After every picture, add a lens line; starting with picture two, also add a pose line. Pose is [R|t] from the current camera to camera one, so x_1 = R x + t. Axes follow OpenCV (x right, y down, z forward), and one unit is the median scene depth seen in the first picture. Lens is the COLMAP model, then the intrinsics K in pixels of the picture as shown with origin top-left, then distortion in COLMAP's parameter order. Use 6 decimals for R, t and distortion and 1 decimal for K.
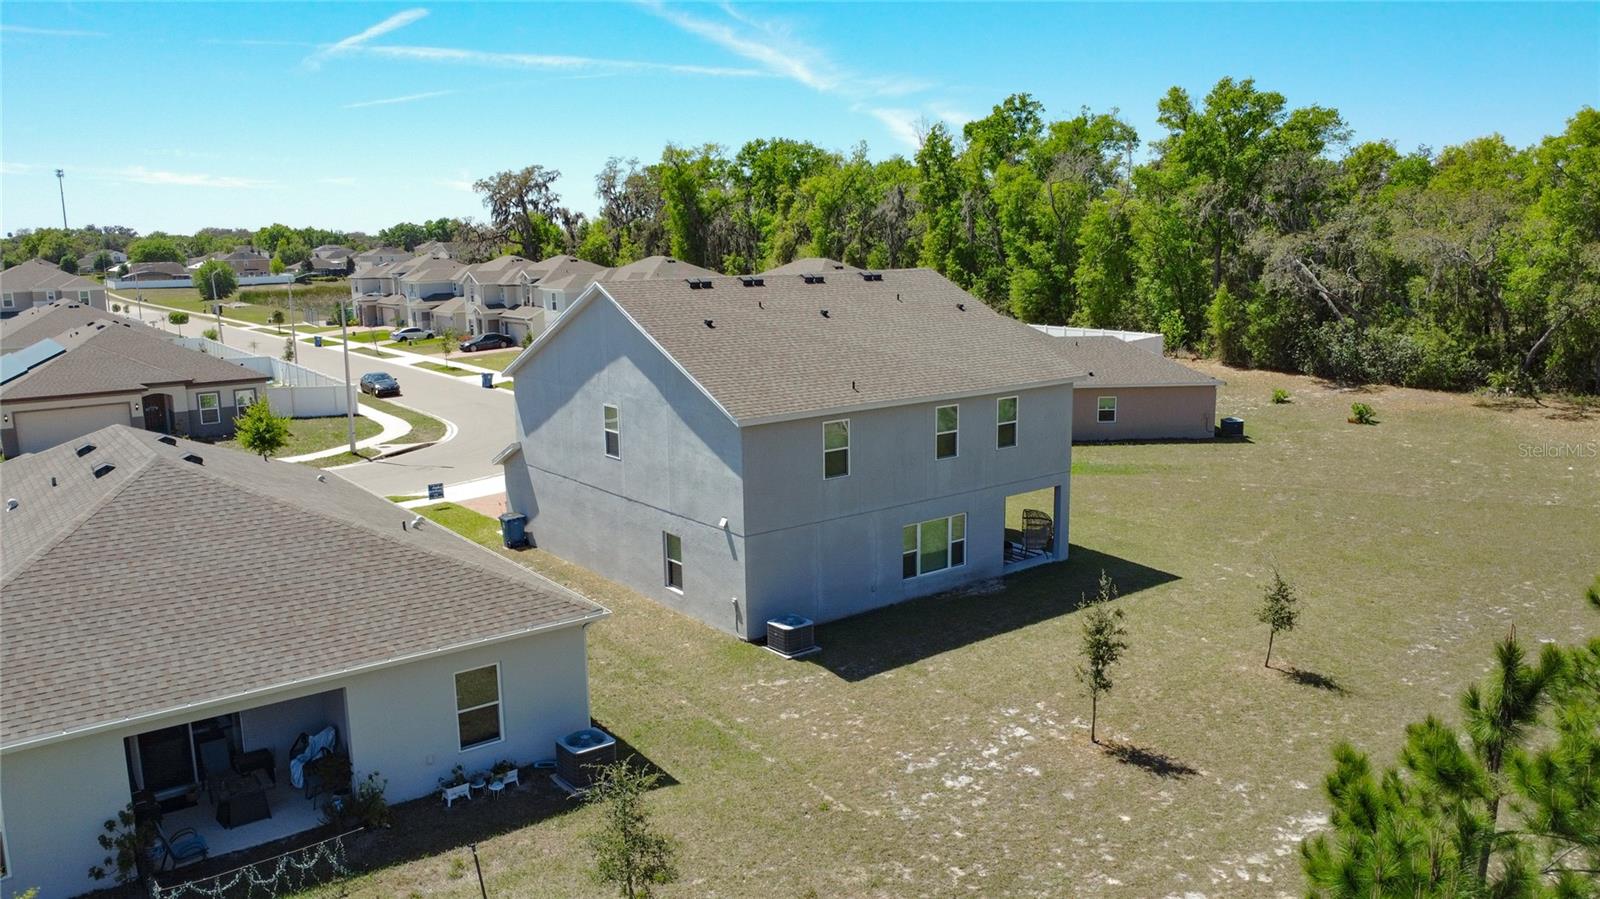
lens RADIAL K [[1137.1, 0, 800.0], [0, 1137.1, 449.5], [0, 0, 1]] dist [0.000278, -0.000836]
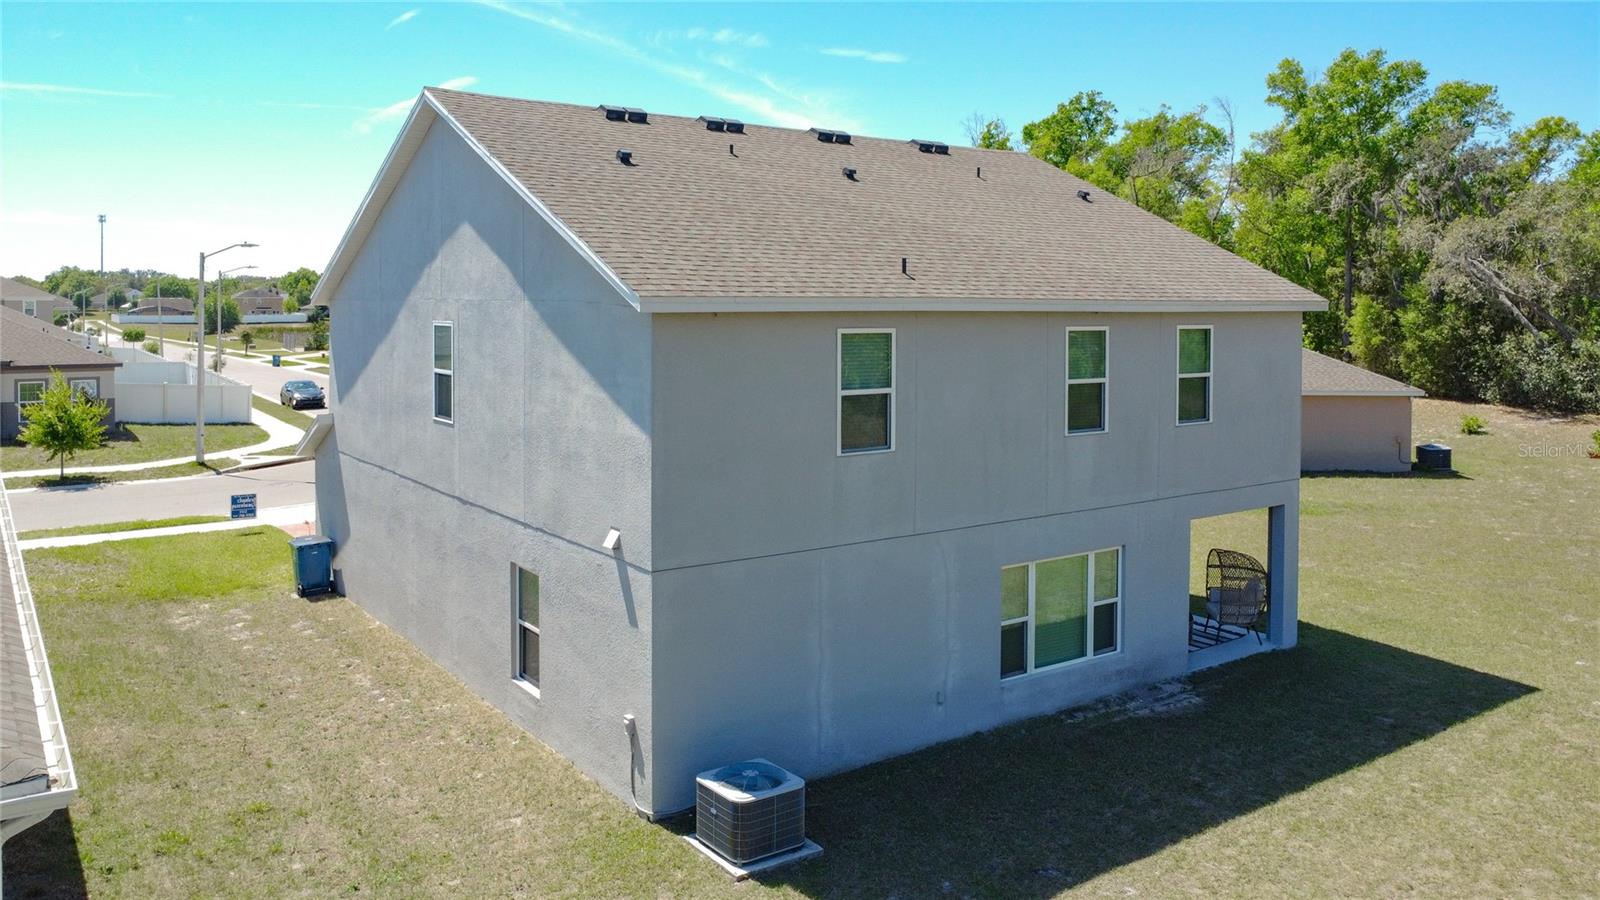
lens RADIAL K [[1118.3, 0, 797.5], [0, 1118.3, 346.5], [0, 0, 1]] dist [-0.007115, -0.006085]
pose [[0.999121, 0.020371, -0.036650, 0.016147], [-0.025830, 0.987537, -0.155254, 0.043164], [0.033031, 0.156064, 0.987195, 0.431496]]
